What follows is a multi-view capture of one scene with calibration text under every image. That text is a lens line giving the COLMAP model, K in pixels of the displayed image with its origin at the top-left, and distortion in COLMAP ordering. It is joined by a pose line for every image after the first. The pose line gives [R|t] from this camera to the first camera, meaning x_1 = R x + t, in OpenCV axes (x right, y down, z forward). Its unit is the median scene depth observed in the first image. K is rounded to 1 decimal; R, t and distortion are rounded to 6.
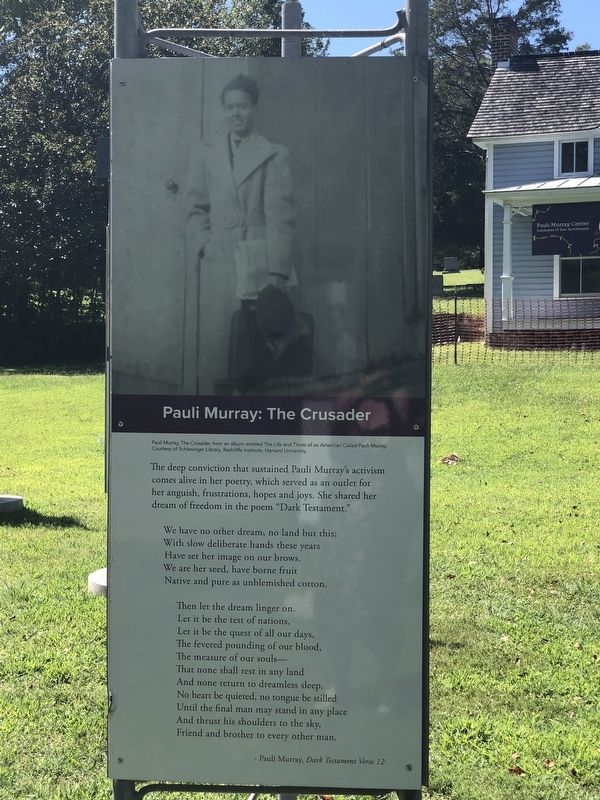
lens RADIAL K [[1315.6, 0, 301.4], [0, 1315.6, 397.0], [0, 0, 1]] dist [0.018515, 0.000000]
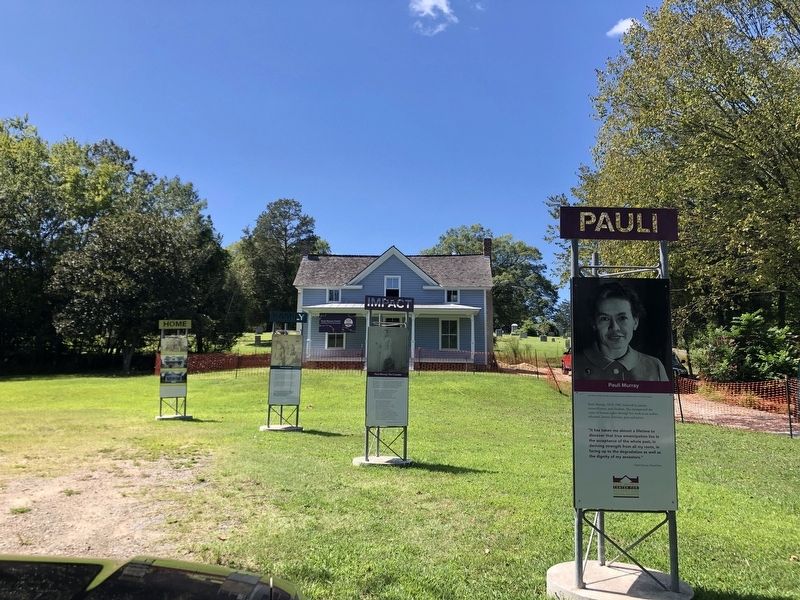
lens RADIAL K [[600.3, 0, 404.3], [0, 600.3, 300.5], [0, 0, 1]] dist [0.004613, 0.002024]
pose [[0.935599, 0.051968, 0.349219, -0.078435], [0.000966, 0.988728, -0.149722, 0.007024], [-0.353063, 0.140417, 0.925002, -0.153664]]
